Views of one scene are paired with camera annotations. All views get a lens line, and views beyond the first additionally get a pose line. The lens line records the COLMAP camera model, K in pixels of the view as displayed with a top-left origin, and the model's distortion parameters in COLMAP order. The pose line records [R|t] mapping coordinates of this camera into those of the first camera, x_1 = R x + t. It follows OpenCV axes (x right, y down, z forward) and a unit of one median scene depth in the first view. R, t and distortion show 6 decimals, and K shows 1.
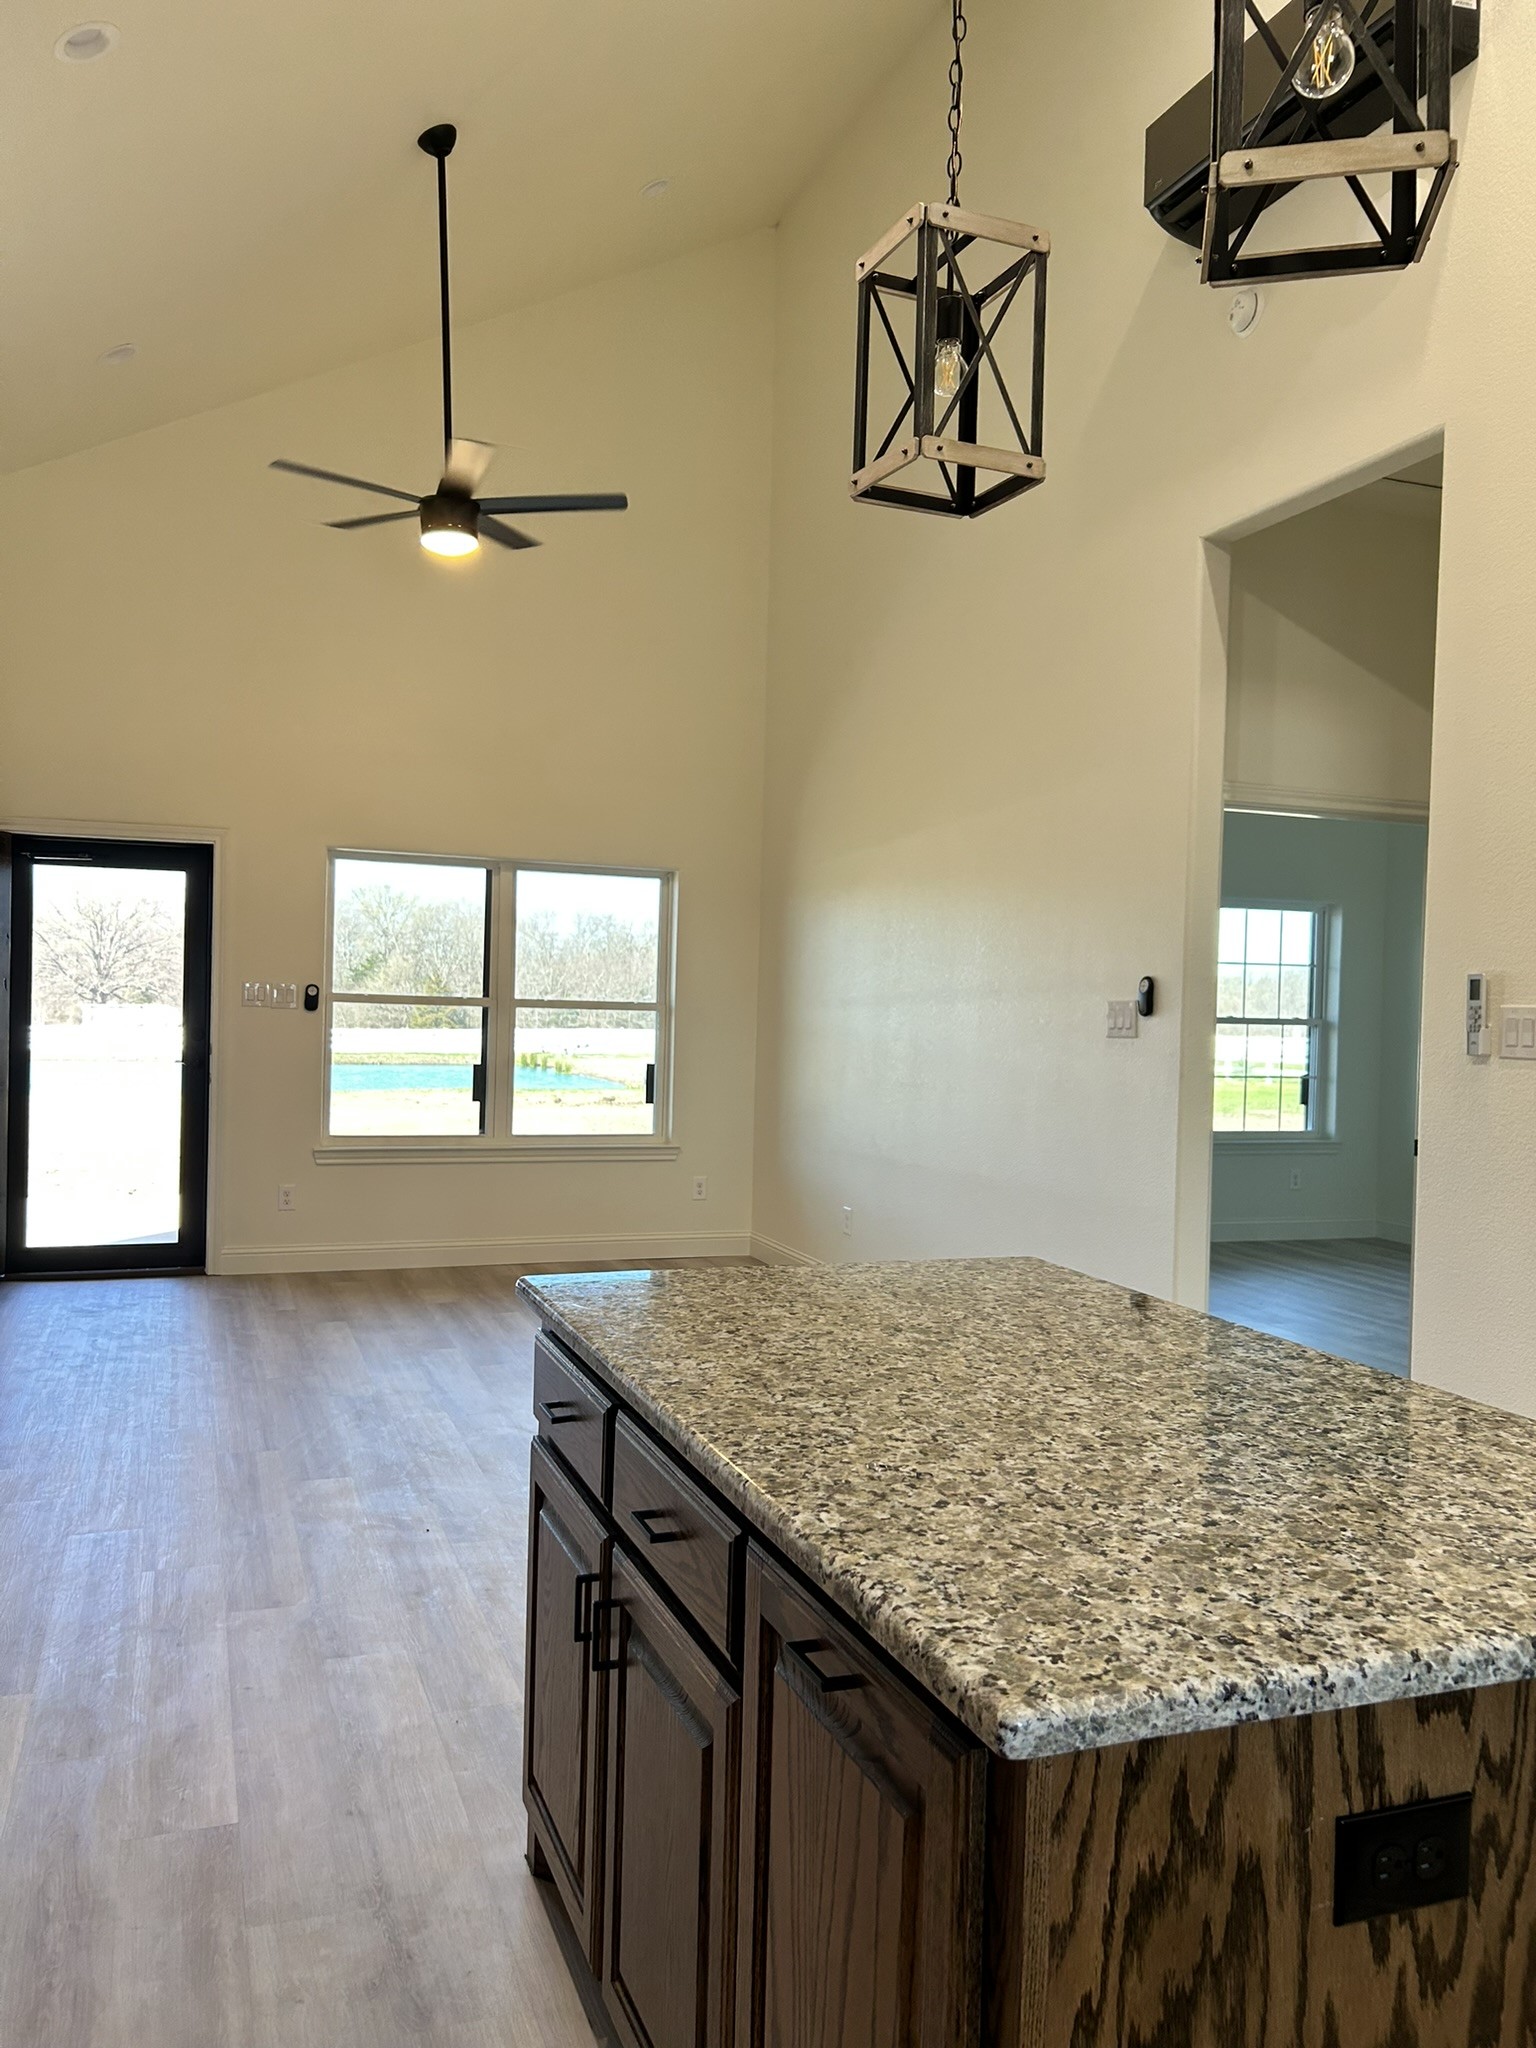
lens RADIAL K [[1560.9, 0, 778.0], [0, 1560.9, 1044.8], [0, 0, 1]] dist [0.048850, -0.056252]
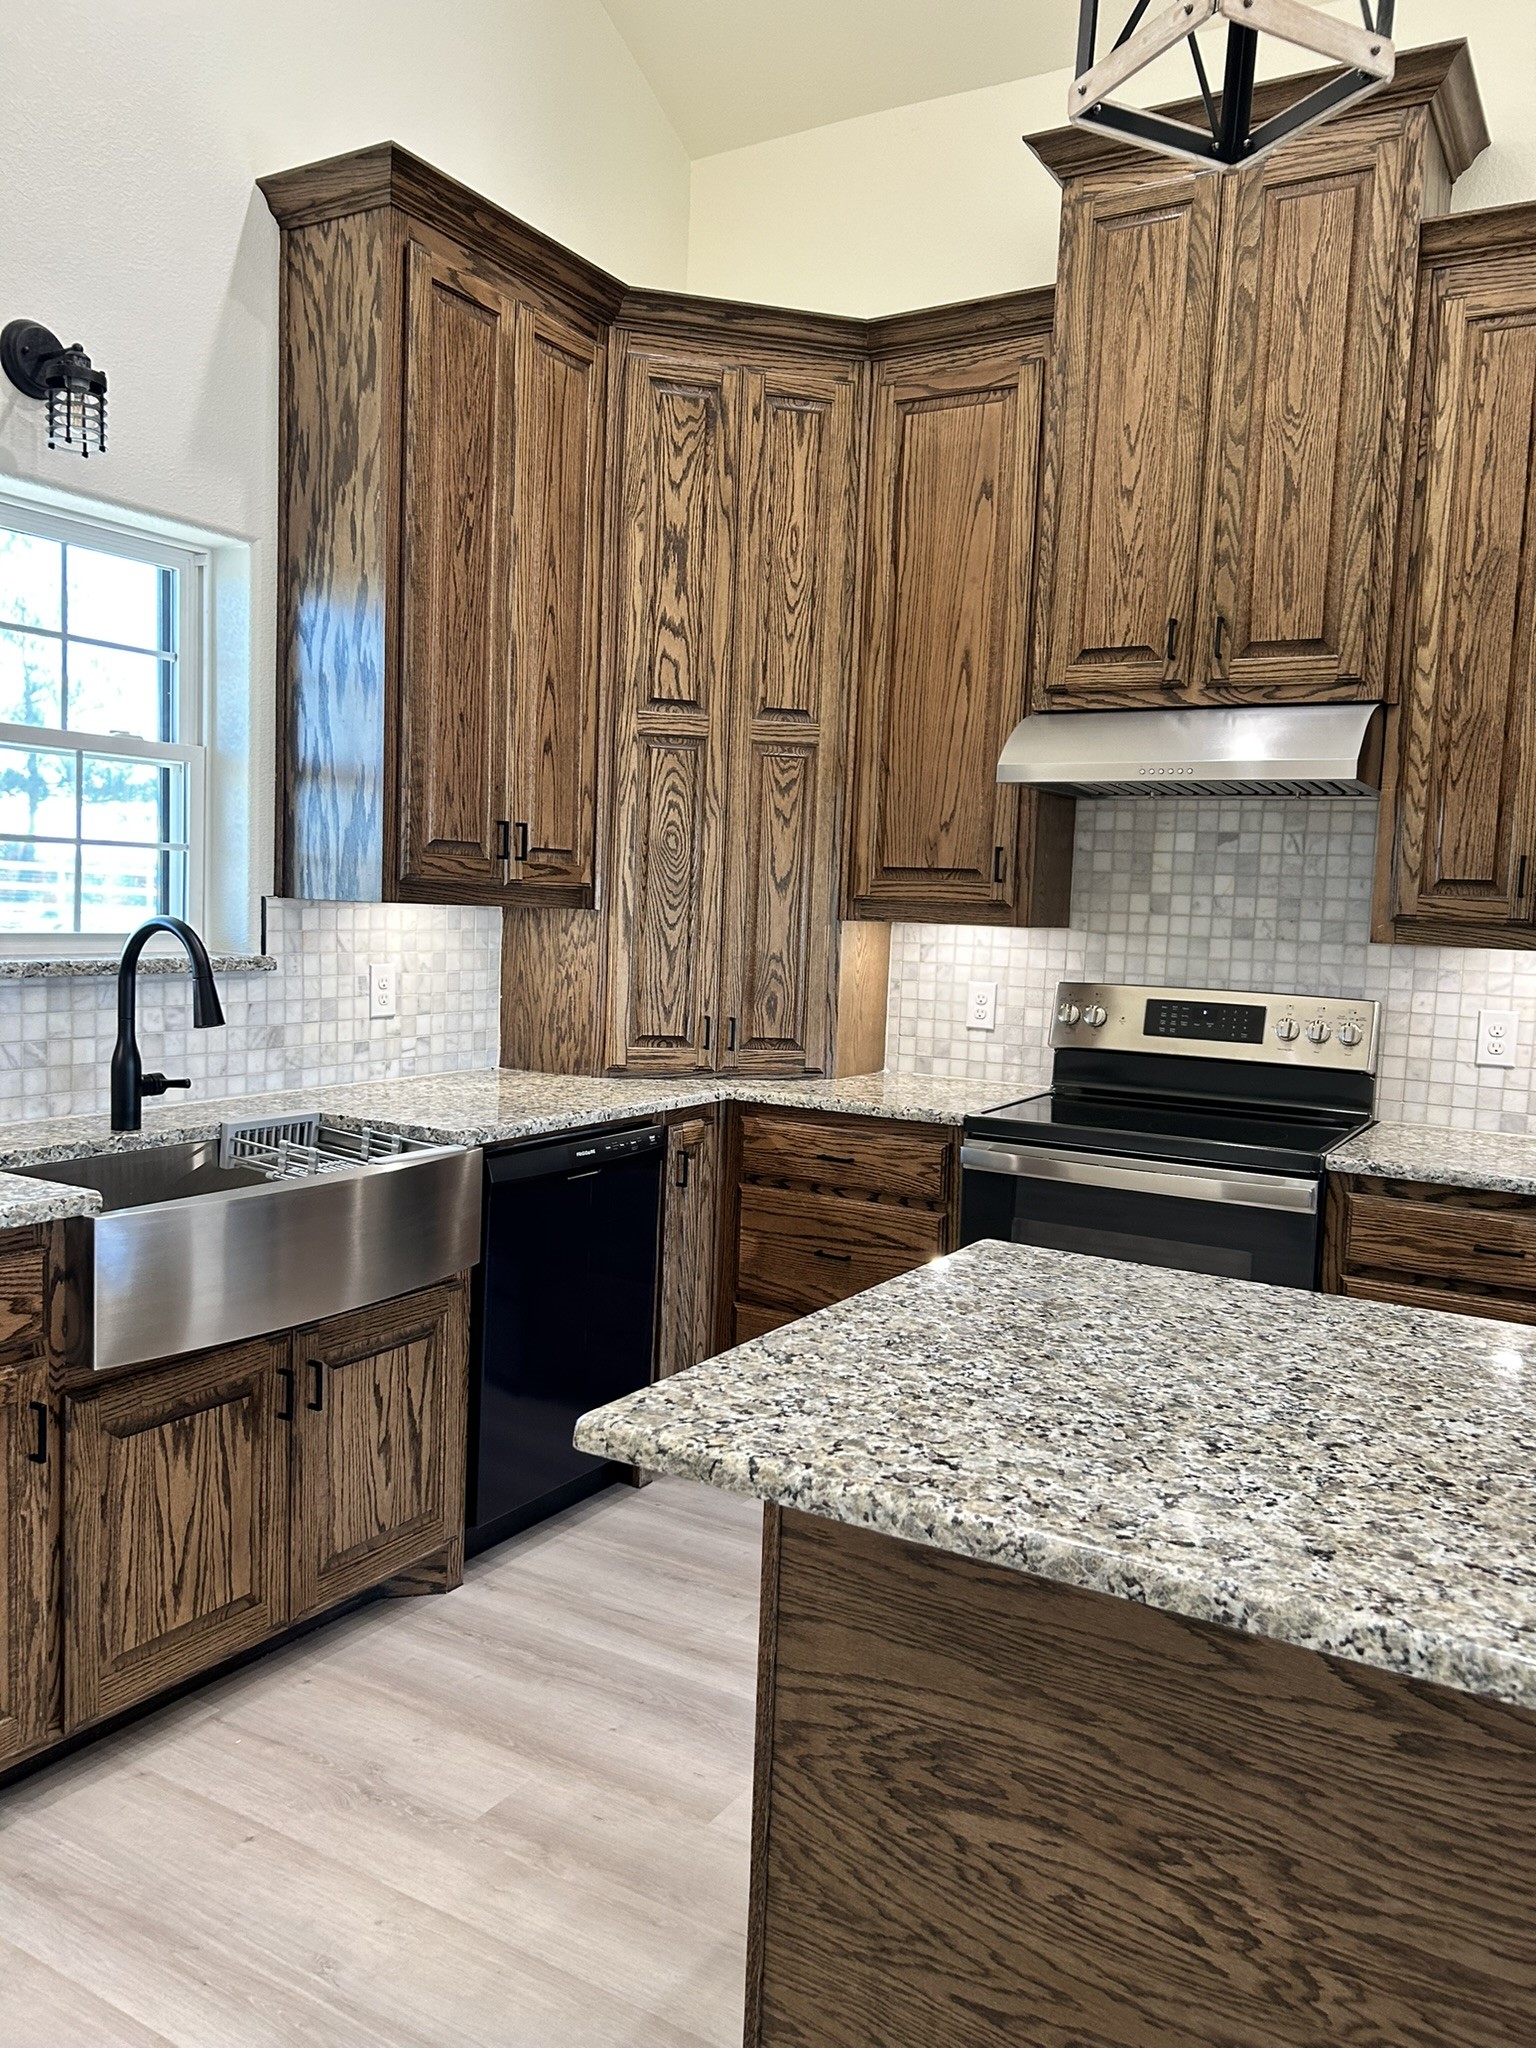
lens RADIAL K [[1560.9, 0, 773.0], [0, 1560.9, 1049.1], [0, 0, 1]] dist [0.048850, -0.056252]
pose [[-0.778493, 0.000655, -0.627653, 1.194932], [-0.078392, 0.992068, 0.098267, -0.023592], [0.622739, 0.125703, -0.772266, 1.680826]]
